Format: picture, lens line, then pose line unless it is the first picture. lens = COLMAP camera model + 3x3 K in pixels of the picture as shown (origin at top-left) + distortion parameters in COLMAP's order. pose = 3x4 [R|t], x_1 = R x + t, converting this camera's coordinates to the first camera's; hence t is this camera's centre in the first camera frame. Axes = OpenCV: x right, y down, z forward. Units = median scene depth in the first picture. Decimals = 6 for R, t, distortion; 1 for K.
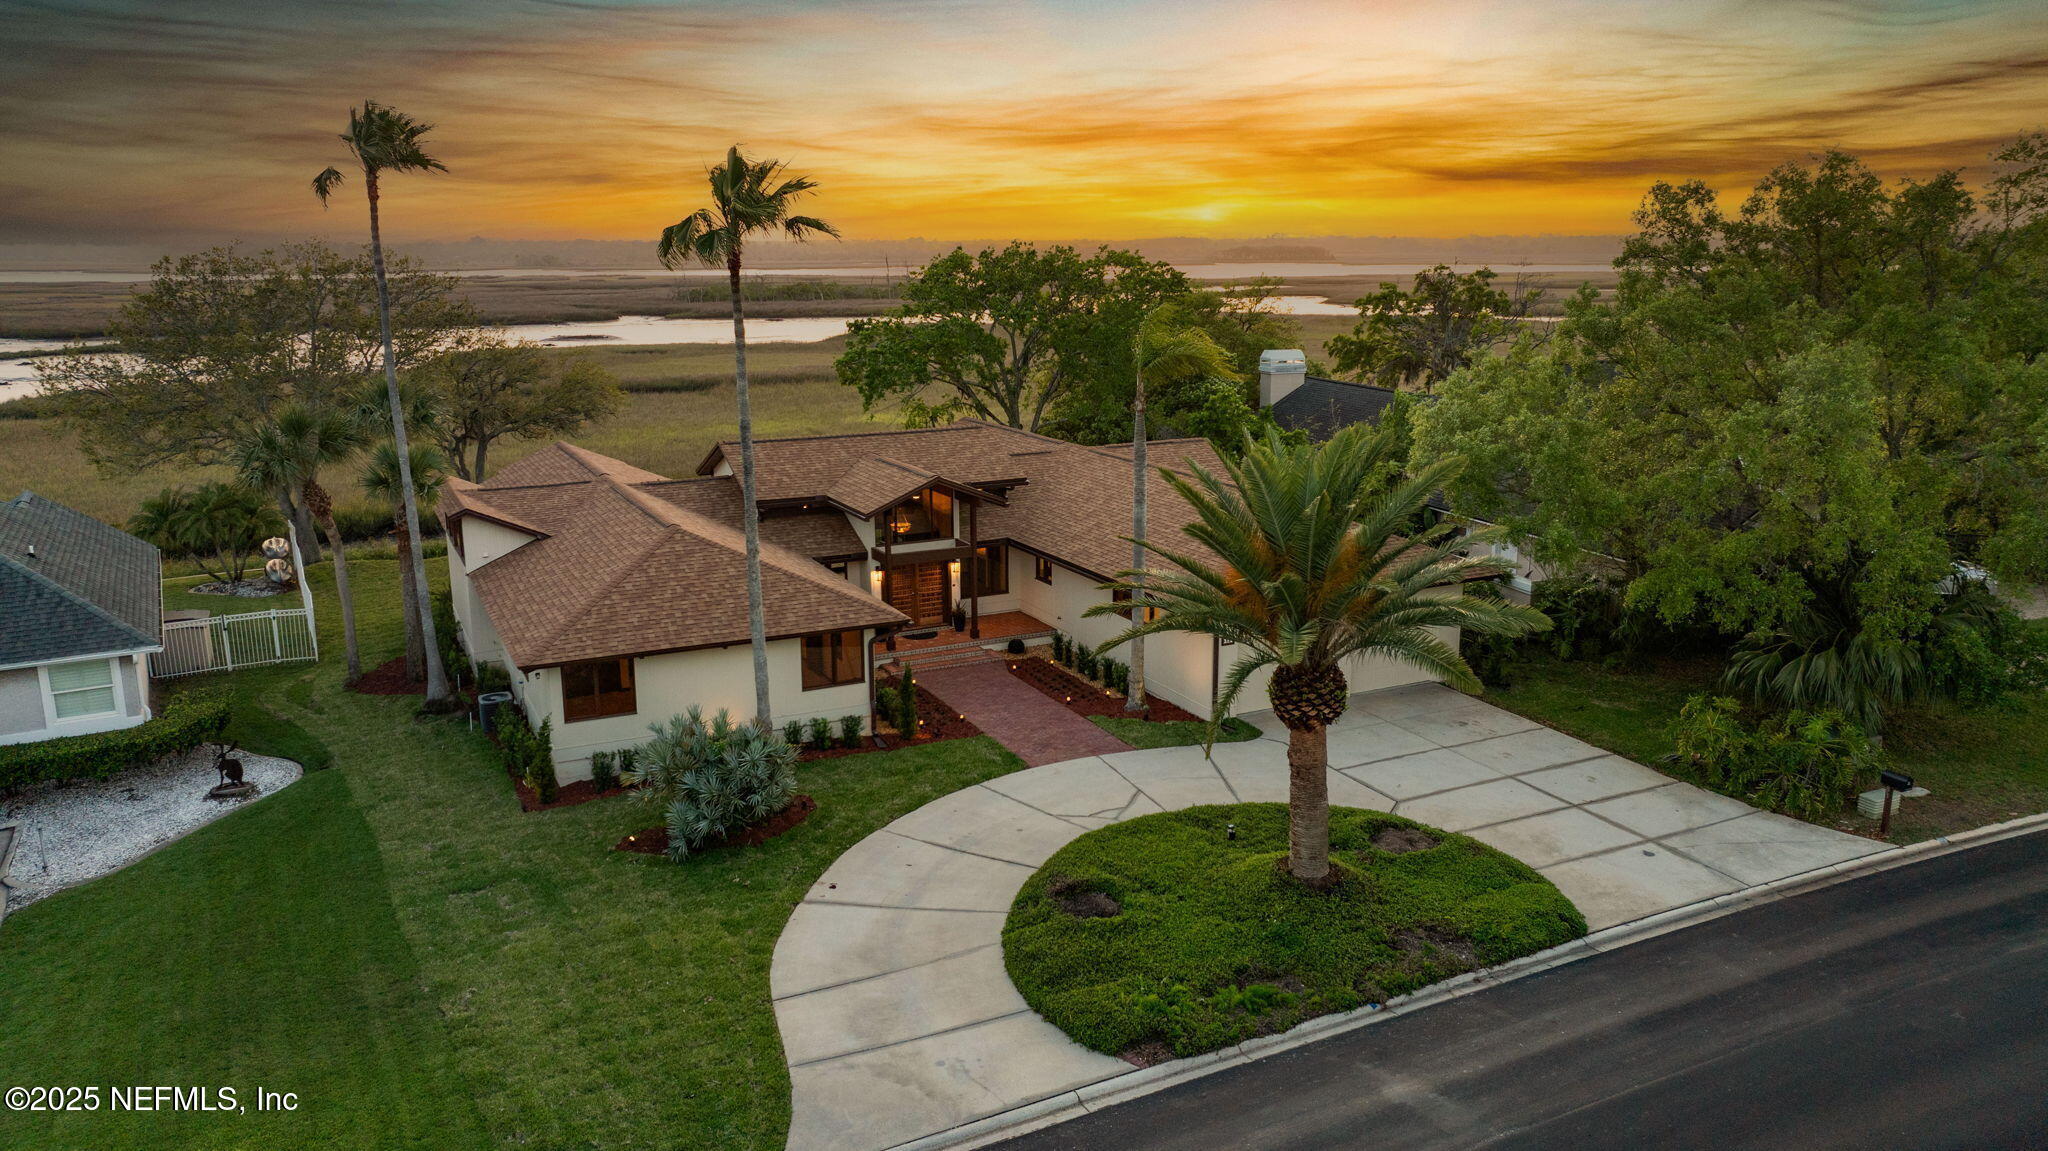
lens RADIAL K [[1444.8, 0, 1024.0], [0, 1444.8, 575.5], [0, 0, 1]] dist [-0.028742, 0.001661]
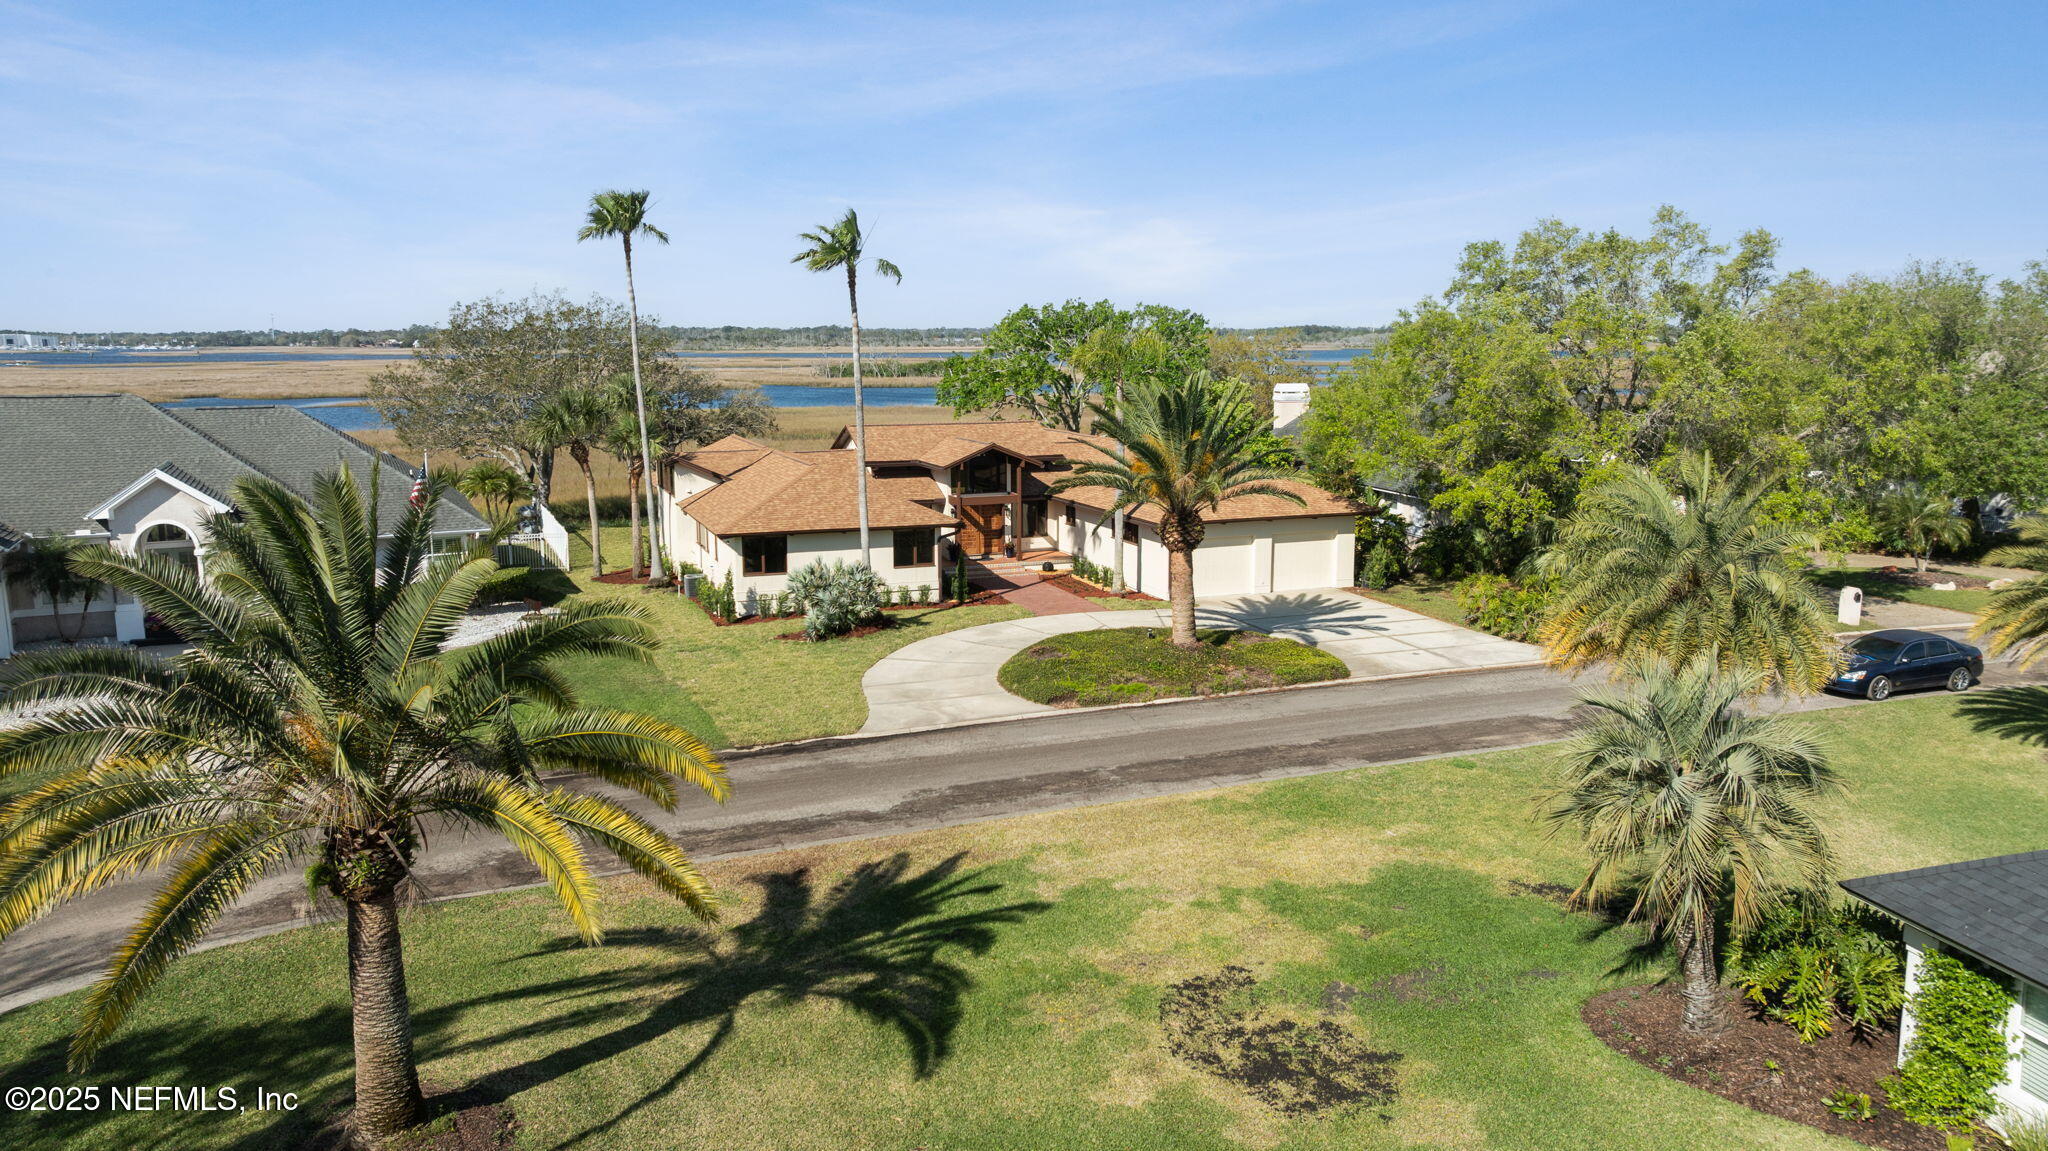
lens RADIAL K [[1444.8, 0, 1024.0], [0, 1444.8, 575.5], [0, 0, 1]] dist [-0.028742, 0.001661]
pose [[0.995663, 0.013206, -0.092088, 0.140157], [-0.018944, 0.997914, -0.061719, 0.200283], [0.091081, 0.063196, 0.993836, -0.569222]]
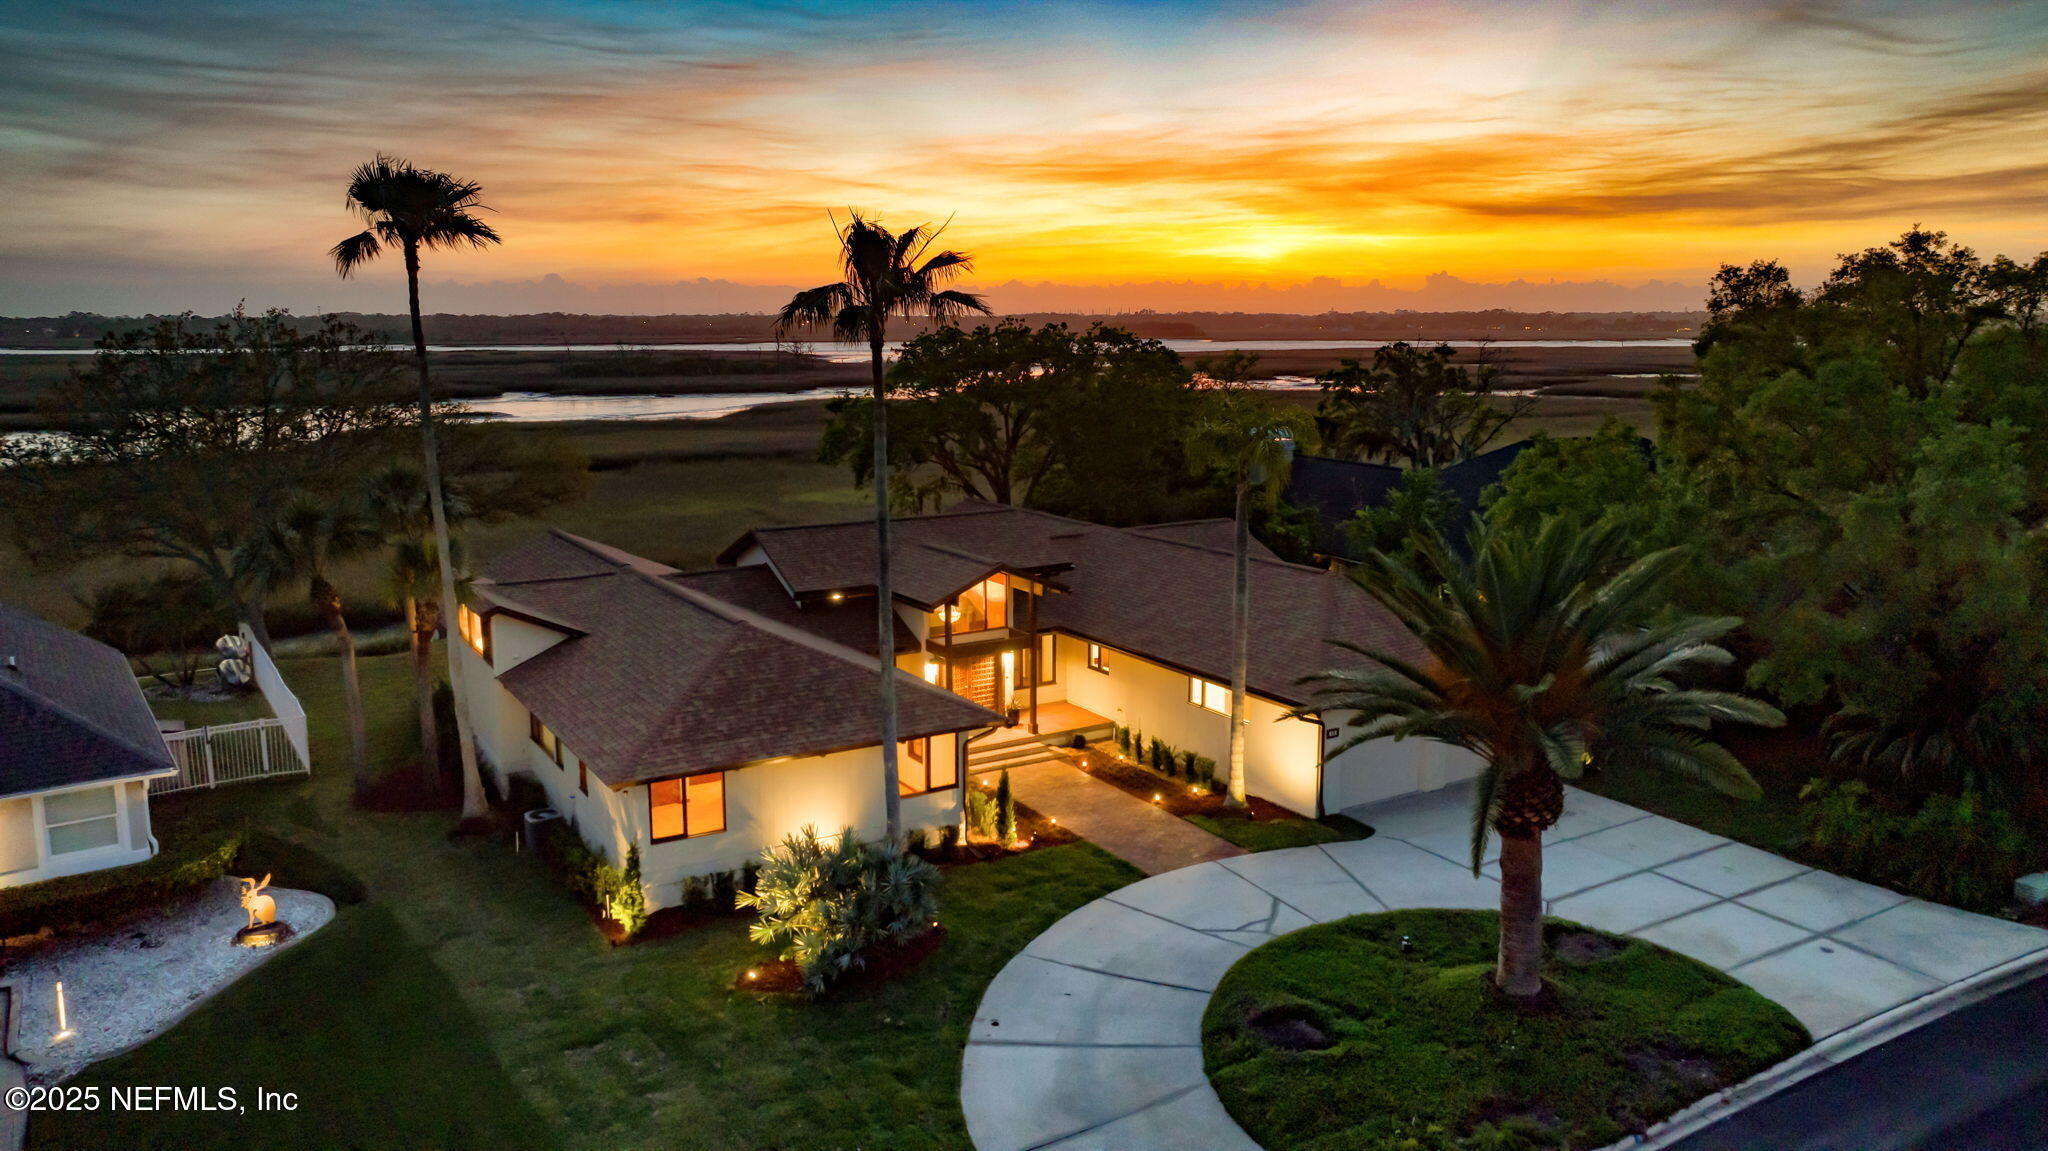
lens RADIAL K [[1444.8, 0, 1024.0], [0, 1444.8, 575.5], [0, 0, 1]] dist [-0.028742, 0.001661]
pose [[0.995827, -0.013229, 0.090303, -0.173060], [0.017762, 0.998612, -0.049579, -0.018255], [-0.089521, 0.050976, 0.994680, 0.074080]]
